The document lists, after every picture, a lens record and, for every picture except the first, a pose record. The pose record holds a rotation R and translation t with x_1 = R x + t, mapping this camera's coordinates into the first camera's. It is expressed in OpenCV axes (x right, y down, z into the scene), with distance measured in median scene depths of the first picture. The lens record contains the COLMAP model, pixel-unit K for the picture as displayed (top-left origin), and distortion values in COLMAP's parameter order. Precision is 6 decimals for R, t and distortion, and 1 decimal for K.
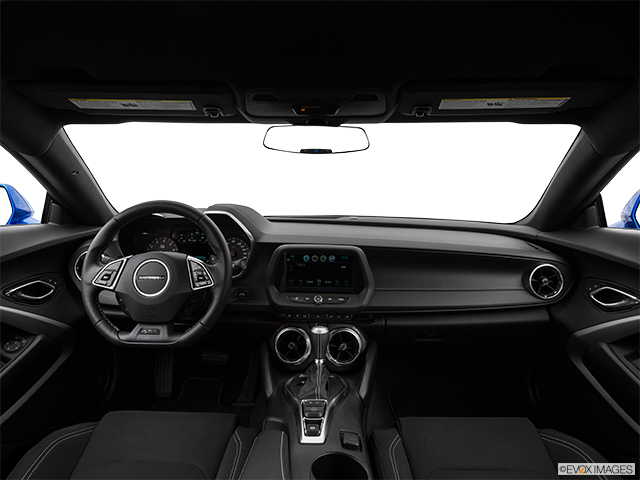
lens RADIAL K [[395.3, 0, 318.4], [0, 395.3, 244.6], [0, 0, 1]] dist [-0.018866, 0.013220]
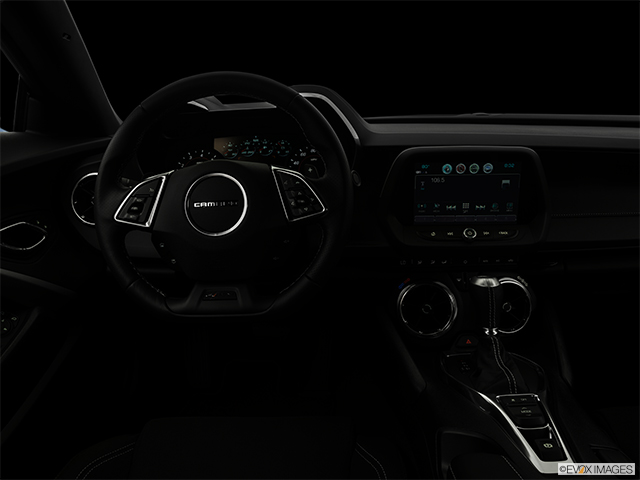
lens RADIAL K [[477.3, 0, 320.9], [0, 477.3, 241.5], [0, 0, 1]] dist [-0.064068, -0.005551]
pose [[0.999151, -0.040887, 0.005029, -0.264661], [0.040094, 0.993209, 0.109218, 0.065428], [-0.009460, -0.108923, 0.994005, 0.287066]]
